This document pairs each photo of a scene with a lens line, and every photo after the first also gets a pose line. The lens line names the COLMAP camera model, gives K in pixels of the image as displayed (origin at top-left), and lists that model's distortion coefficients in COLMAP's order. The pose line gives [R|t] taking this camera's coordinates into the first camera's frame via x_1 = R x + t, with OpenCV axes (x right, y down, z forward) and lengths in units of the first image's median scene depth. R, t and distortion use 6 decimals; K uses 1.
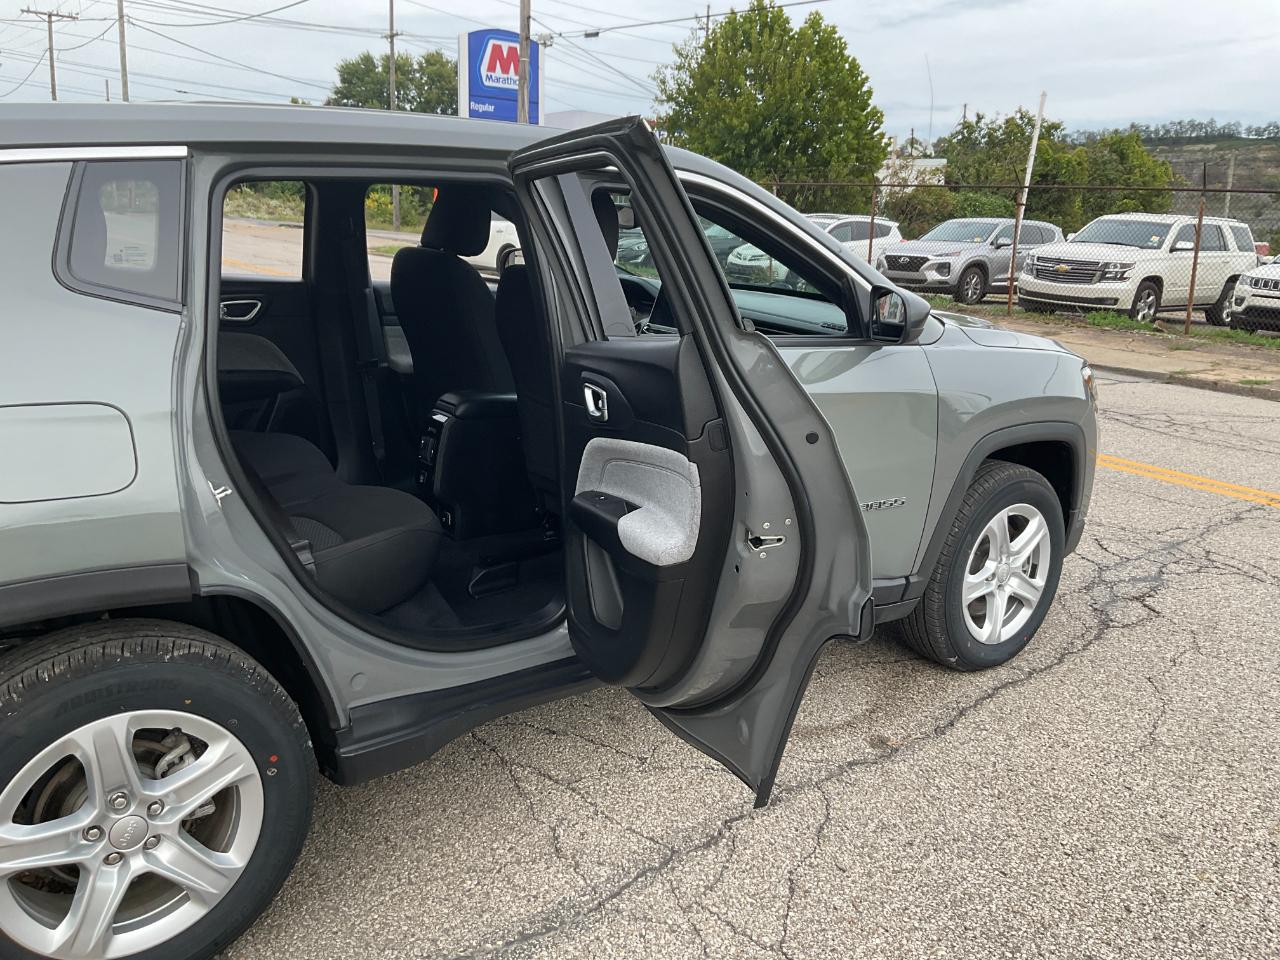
lens RADIAL K [[1069.0, 0, 640.0], [0, 1069.0, 480.0], [0, 0, 1]] dist [0.046472, -0.084648]
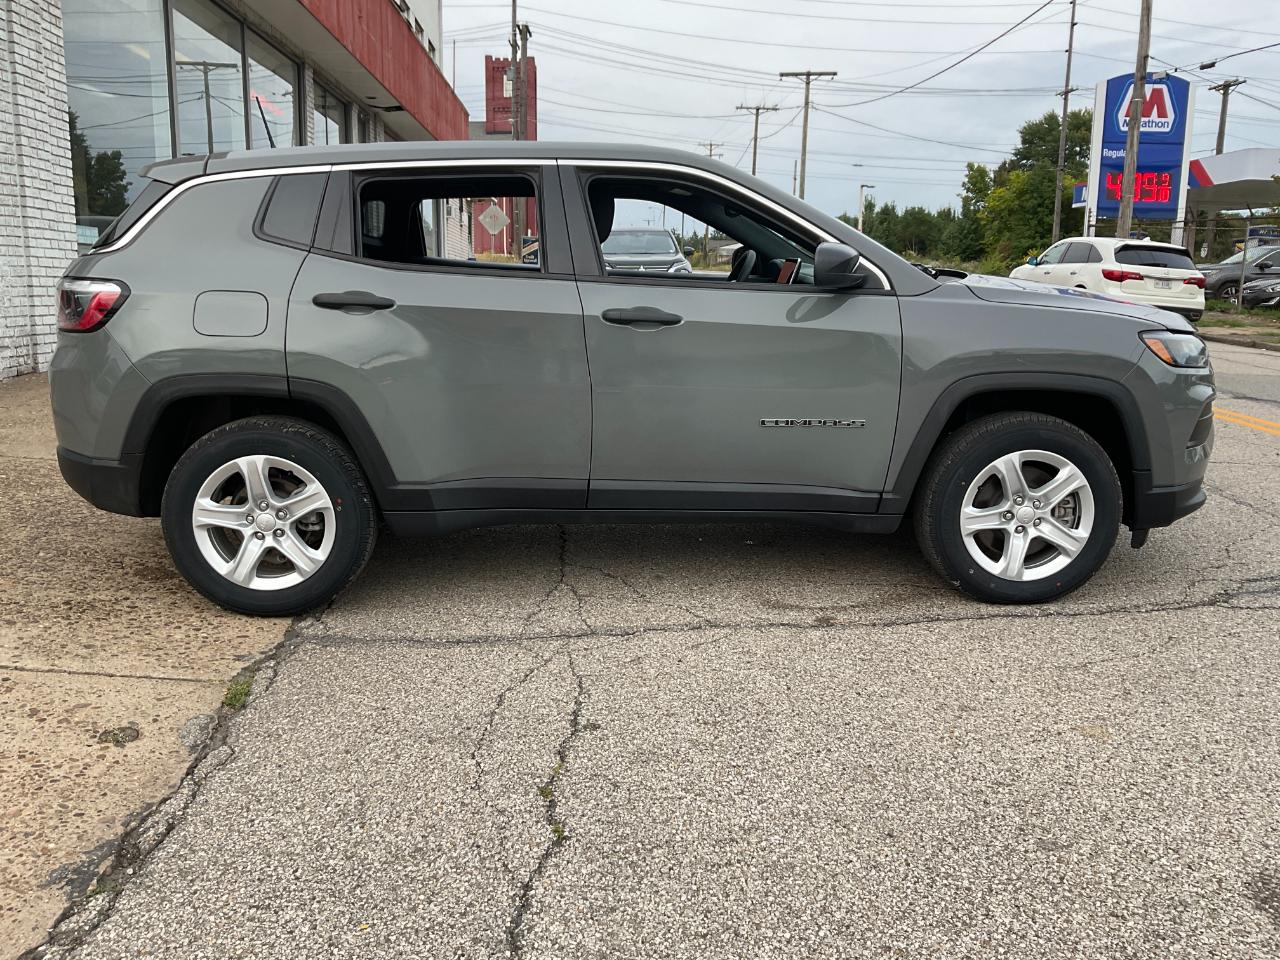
lens RADIAL K [[1069.0, 0, 640.0], [0, 1069.0, 480.0], [0, 0, 1]] dist [0.046472, -0.084648]
pose [[0.820545, 0.084084, -0.565364, 0.104510], [-0.115594, 0.993094, -0.020070, 0.019594], [0.559772, 0.081821, 0.824598, -0.019179]]
